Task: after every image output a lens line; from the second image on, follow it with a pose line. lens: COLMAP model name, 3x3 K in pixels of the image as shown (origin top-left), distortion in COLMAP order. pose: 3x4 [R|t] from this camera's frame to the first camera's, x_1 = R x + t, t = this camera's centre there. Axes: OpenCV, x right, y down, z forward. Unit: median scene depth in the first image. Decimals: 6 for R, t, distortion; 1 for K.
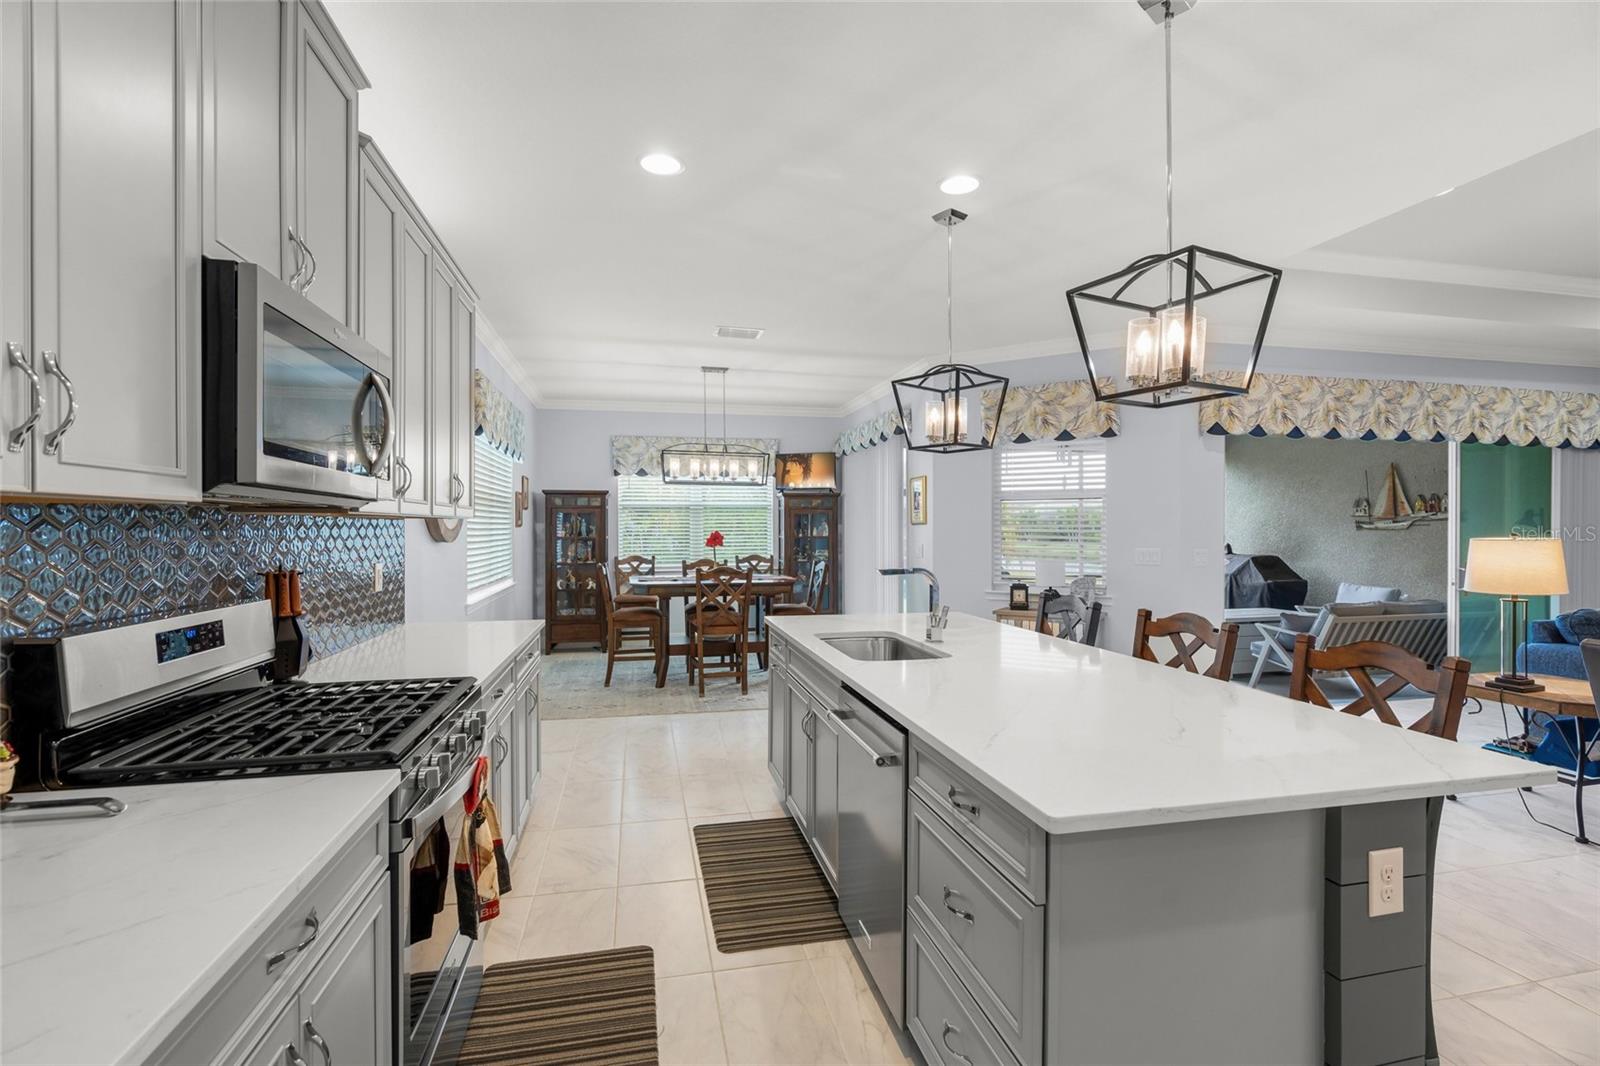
lens RADIAL K [[729.6, 0, 794.8], [0, 729.6, 534.1], [0, 0, 1]] dist [-0.005140, -0.000176]
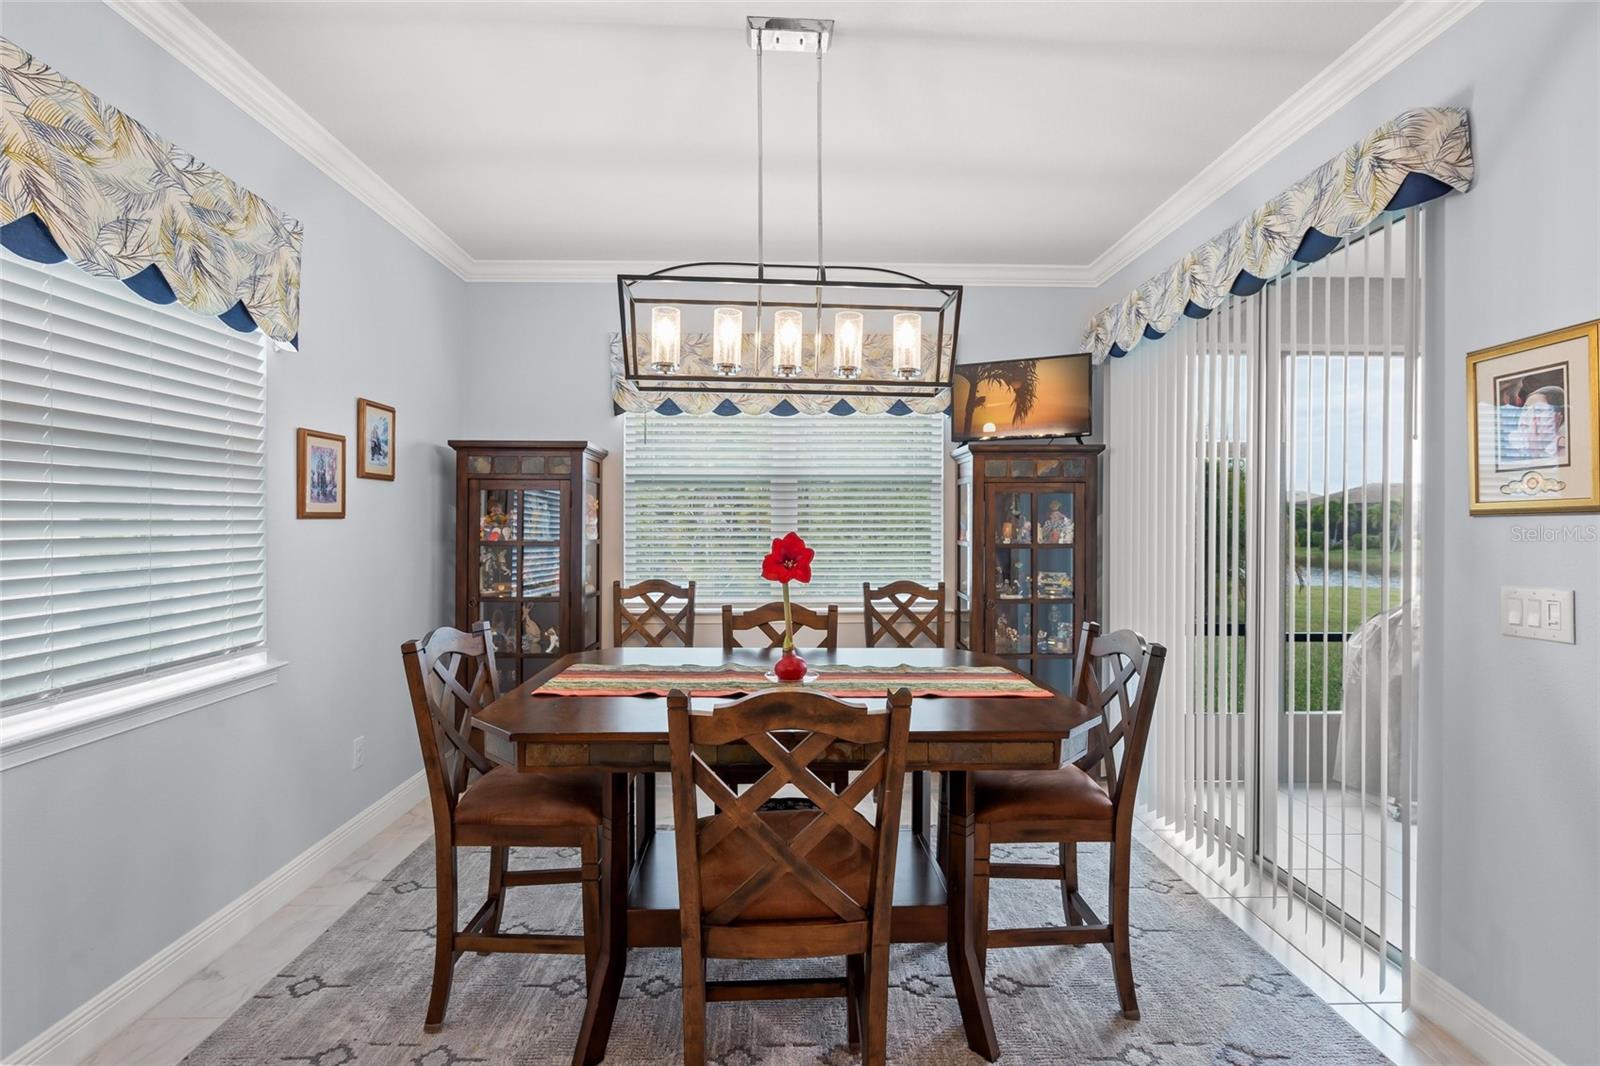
lens RADIAL K [[729.6, 0, 797.3], [0, 729.6, 532.2], [0, 0, 1]] dist [-0.005140, -0.000176]
pose [[0.982209, 0.008020, -0.187617, -0.035997], [-0.007977, 0.999968, 0.000983, -0.003267], [0.187619, 0.000531, 0.982242, 0.541511]]
